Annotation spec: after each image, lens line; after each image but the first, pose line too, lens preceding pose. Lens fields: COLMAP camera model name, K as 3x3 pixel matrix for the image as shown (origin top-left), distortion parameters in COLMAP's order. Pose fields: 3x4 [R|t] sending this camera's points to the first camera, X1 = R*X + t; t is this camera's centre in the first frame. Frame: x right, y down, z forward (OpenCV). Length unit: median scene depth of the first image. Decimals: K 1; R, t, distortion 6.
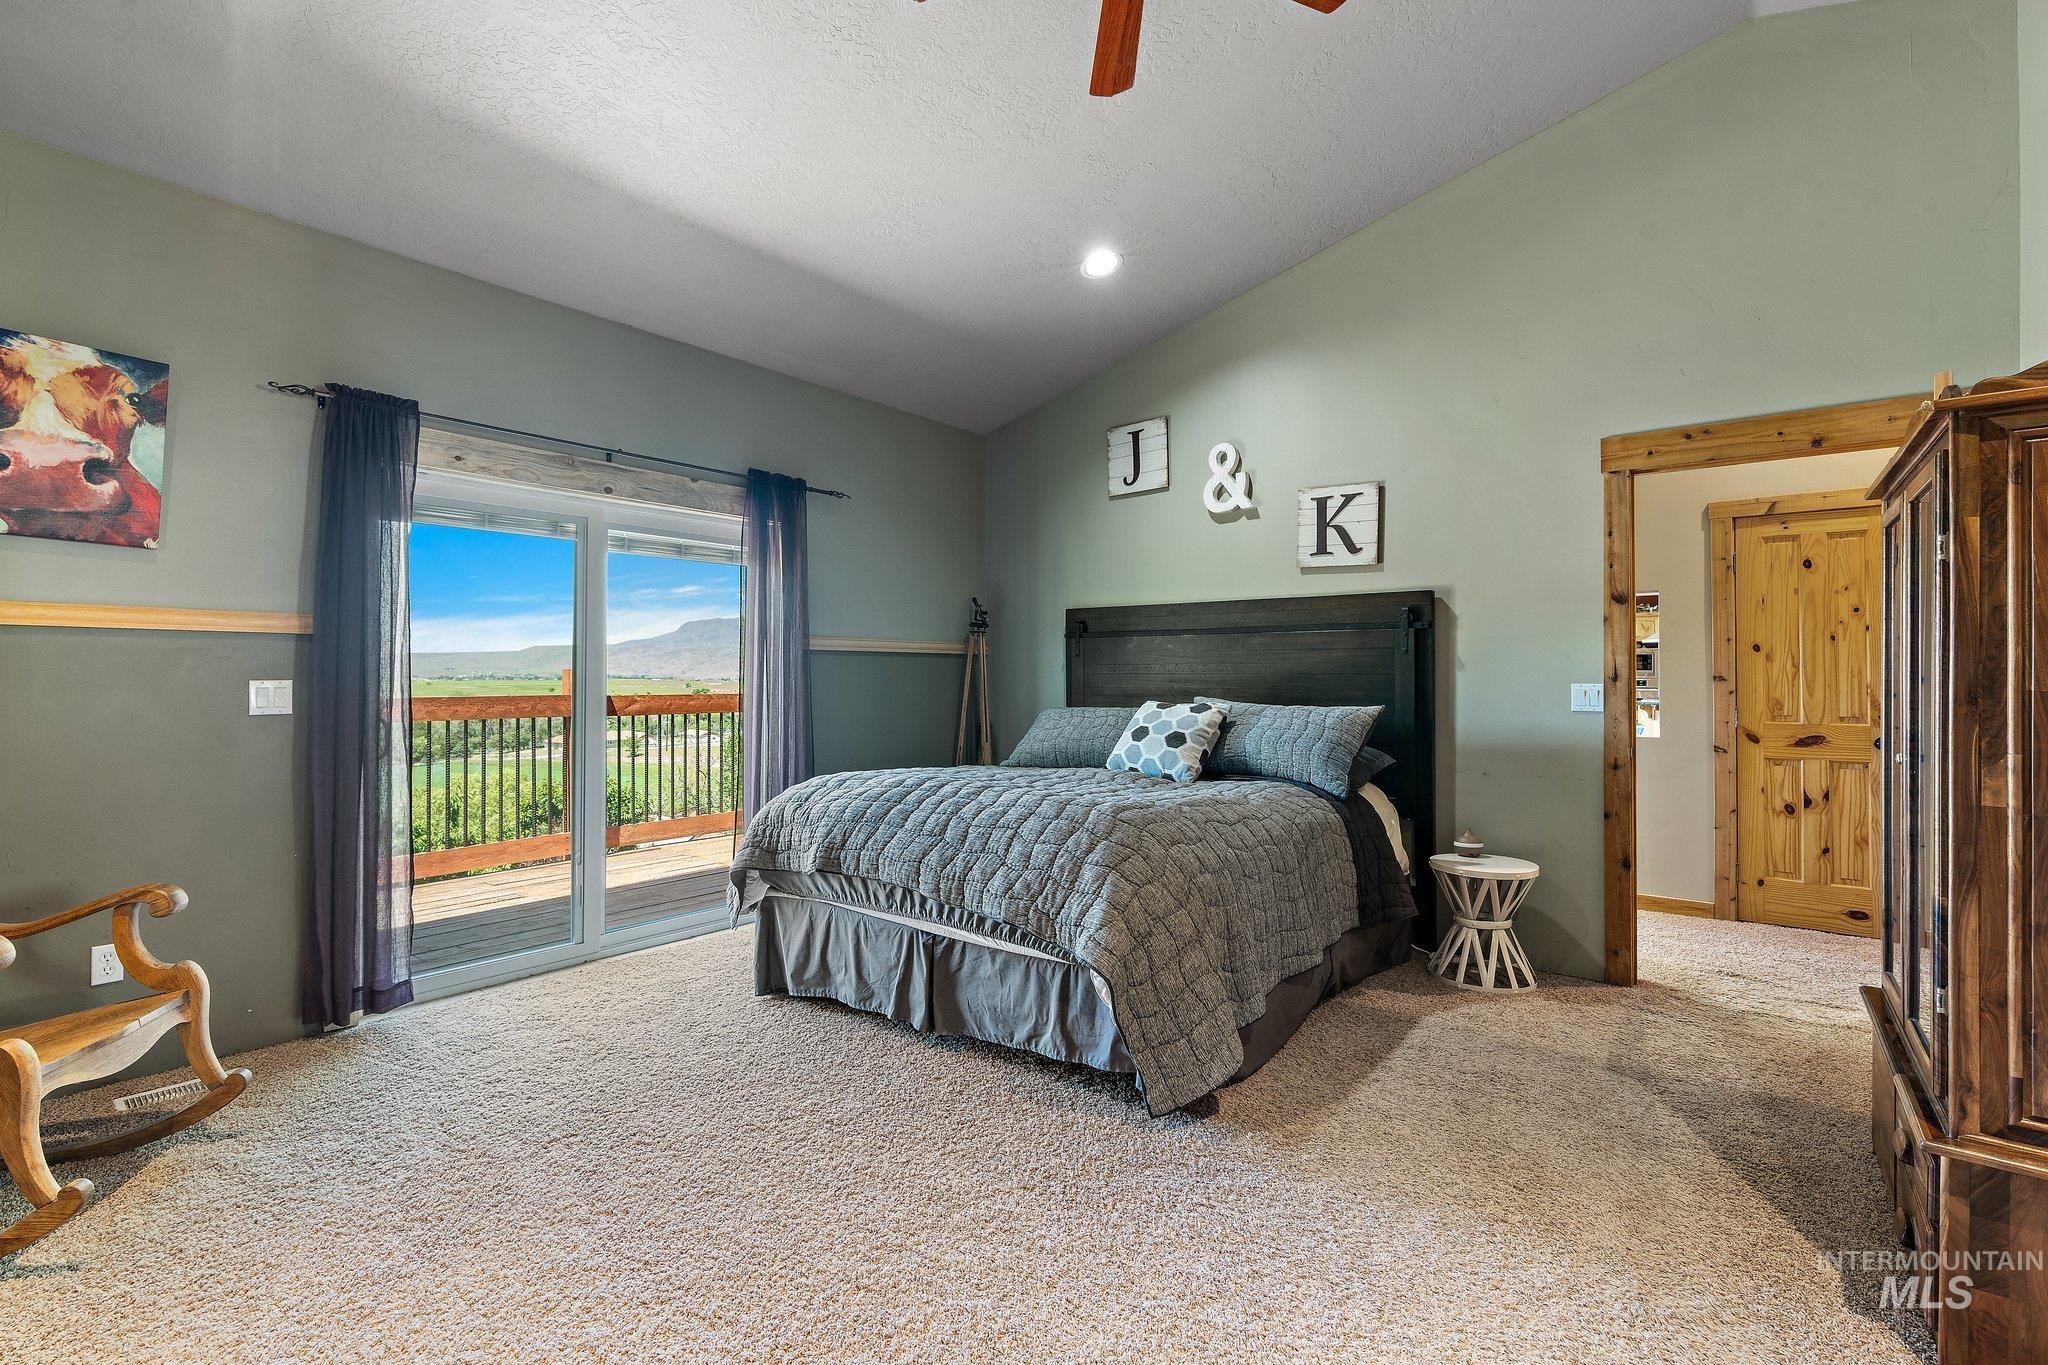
lens RADIAL K [[948.5, 0, 1024.2], [0, 948.5, 677.5], [0, 0, 1]] dist [0.001252, -0.000190]
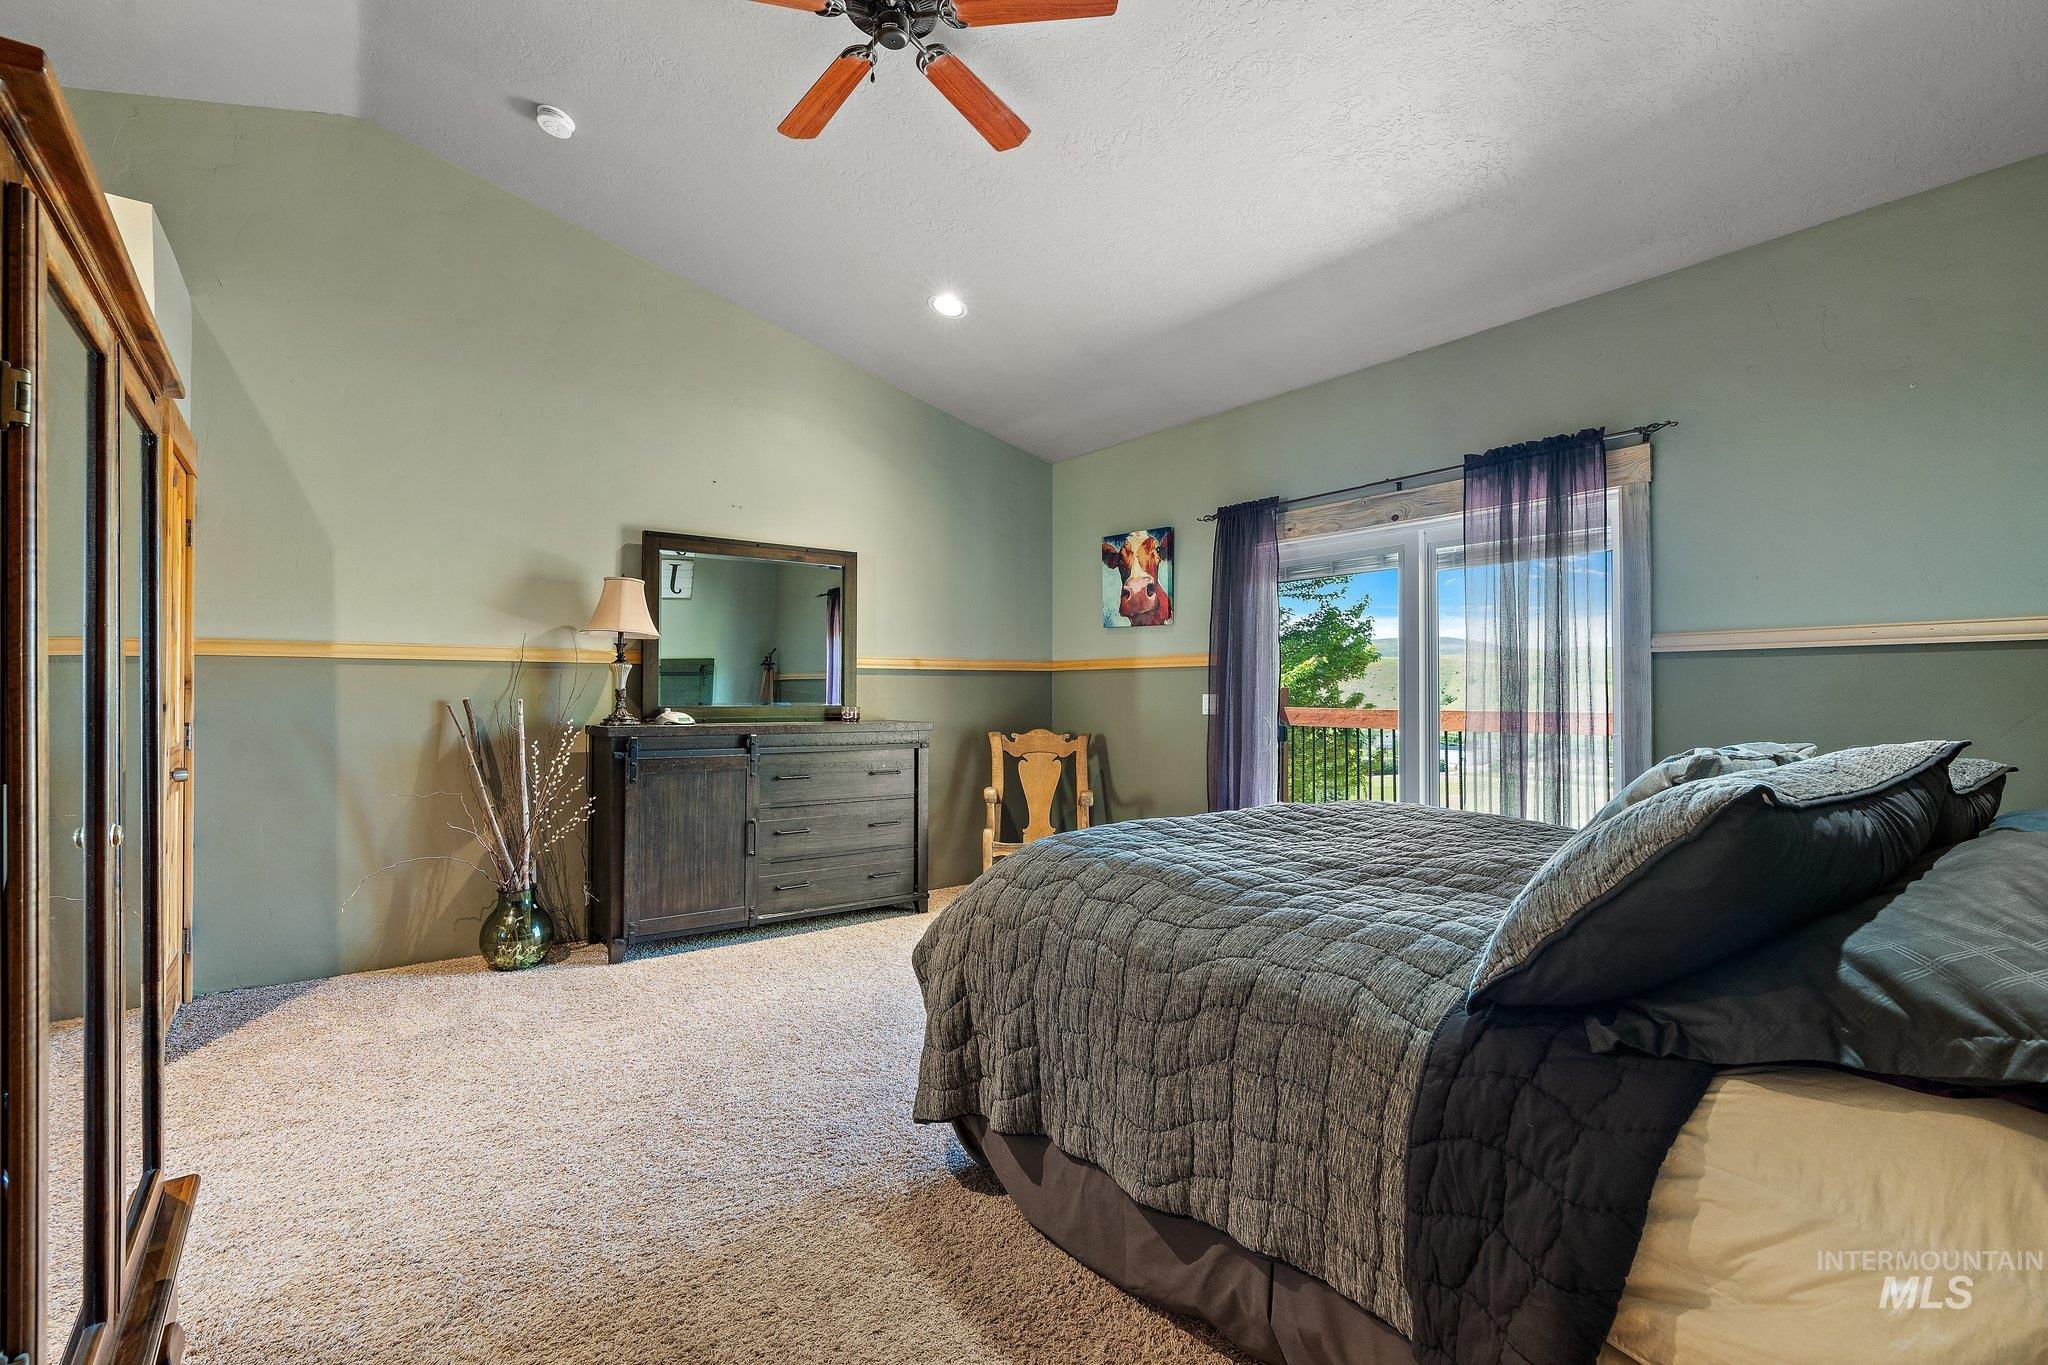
lens RADIAL K [[948.5, 0, 1024.3], [0, 948.5, 687.2], [0, 0, 1]] dist [0.001252, -0.000190]
pose [[-0.280807, -0.004448, -0.959754, 1.004171], [0.001572, 0.999986, -0.005095, -0.001580], [0.959763, -0.002940, -0.280796, 1.277335]]
